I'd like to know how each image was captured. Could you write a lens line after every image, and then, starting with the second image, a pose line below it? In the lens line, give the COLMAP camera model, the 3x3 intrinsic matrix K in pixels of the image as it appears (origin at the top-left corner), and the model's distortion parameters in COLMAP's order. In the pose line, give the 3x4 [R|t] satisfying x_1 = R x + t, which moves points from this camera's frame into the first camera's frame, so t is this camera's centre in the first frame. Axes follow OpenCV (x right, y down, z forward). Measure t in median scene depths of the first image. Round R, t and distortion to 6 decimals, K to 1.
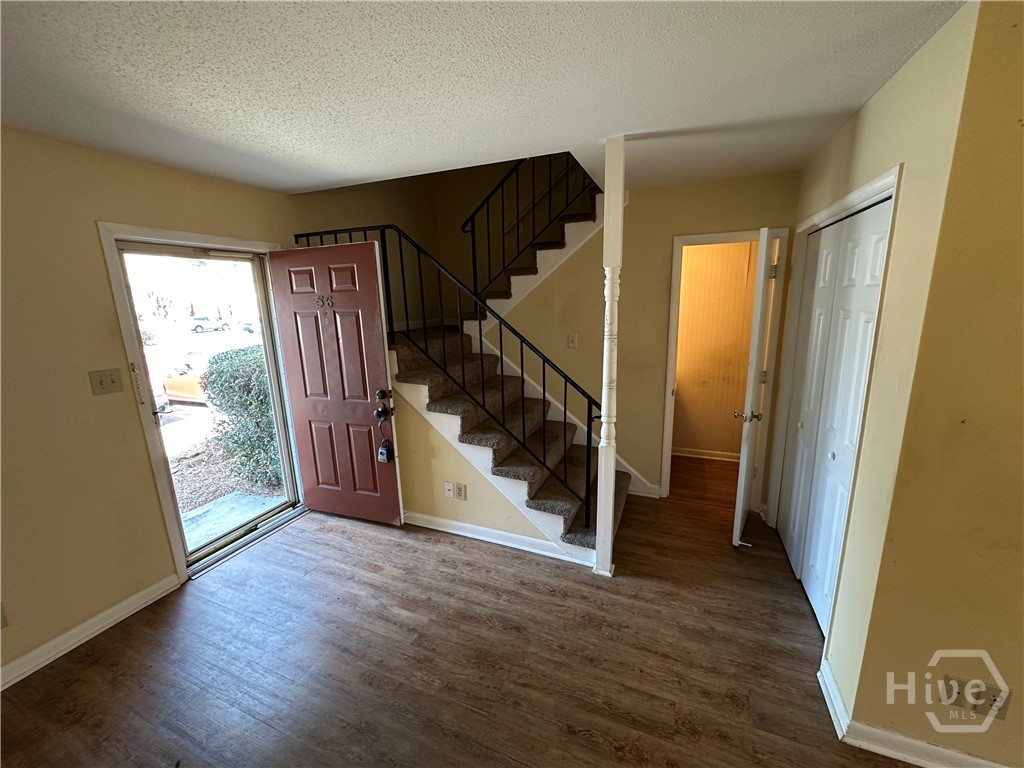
lens RADIAL K [[405.3, 0, 512.0], [0, 405.3, 384.1], [0, 0, 1]] dist [-0.004799, 0.000834]
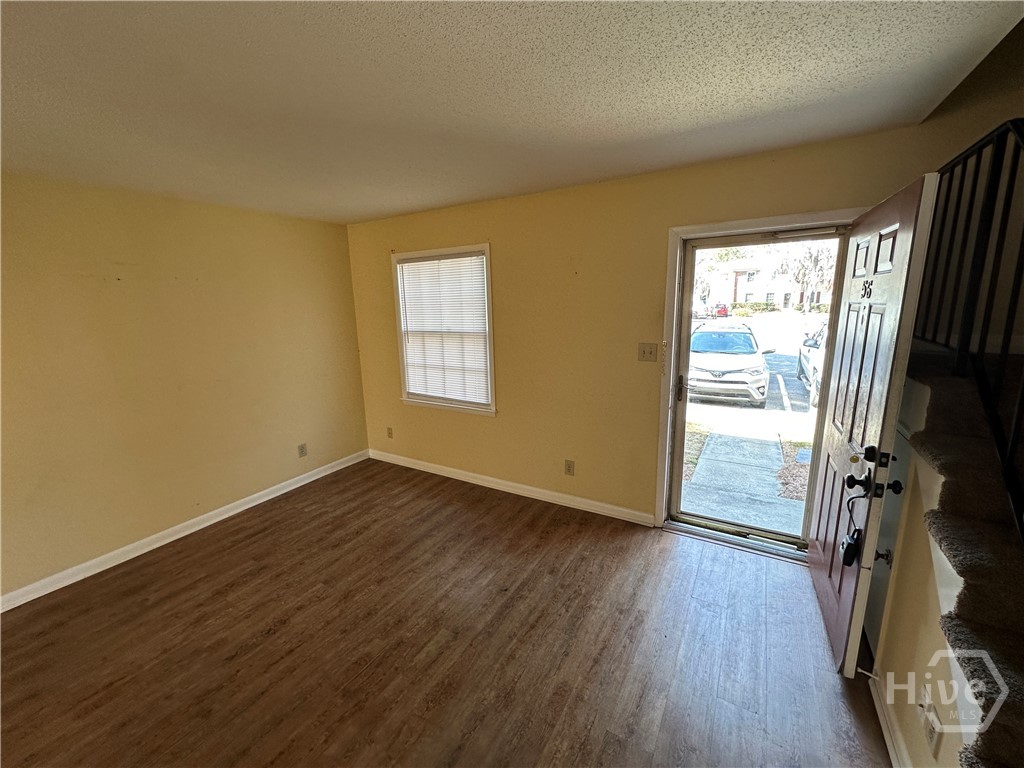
lens RADIAL K [[405.3, 0, 509.0], [0, 405.3, 380.1], [0, 0, 1]] dist [-0.004799, 0.000834]
pose [[-0.143989, 0.216411, -0.965626, 0.419671], [-0.174504, 0.954950, 0.240039, -0.179603], [0.974072, 0.203069, -0.099738, 0.804988]]
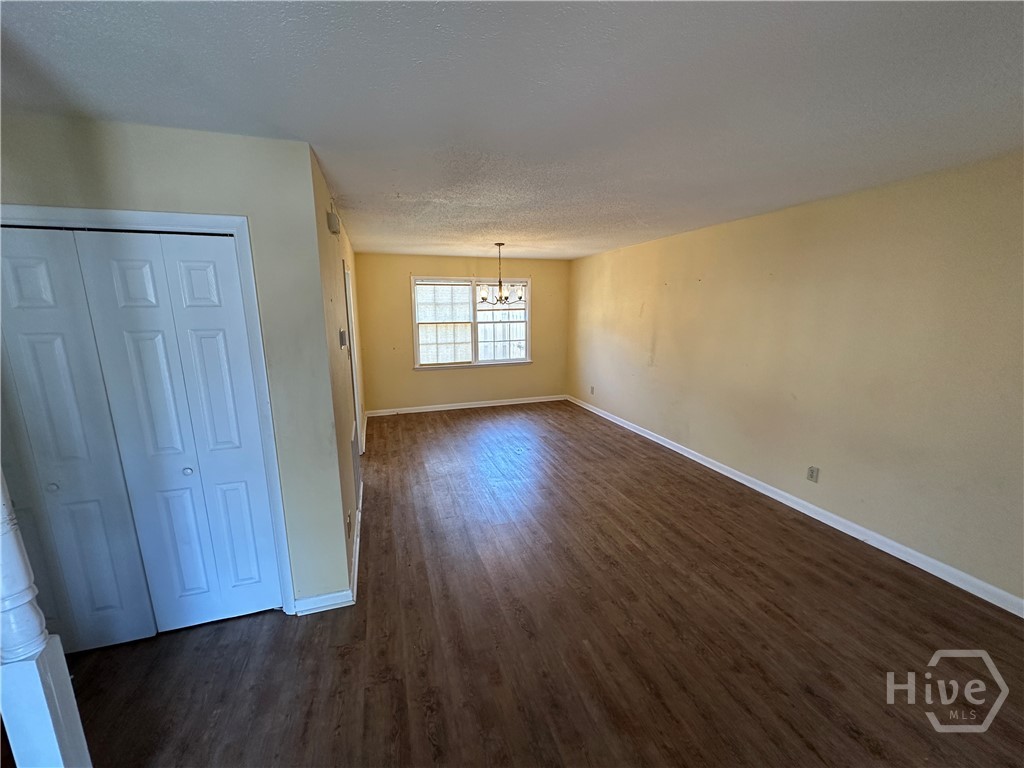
lens RADIAL K [[405.3, 0, 512.6], [0, 405.3, 383.9], [0, 0, 1]] dist [-0.004799, 0.000834]
pose [[-0.652049, -0.111491, 0.749934, -0.507202], [0.181796, 0.937282, 0.297410, -0.192949], [-0.736058, 0.330261, -0.590886, 0.974749]]
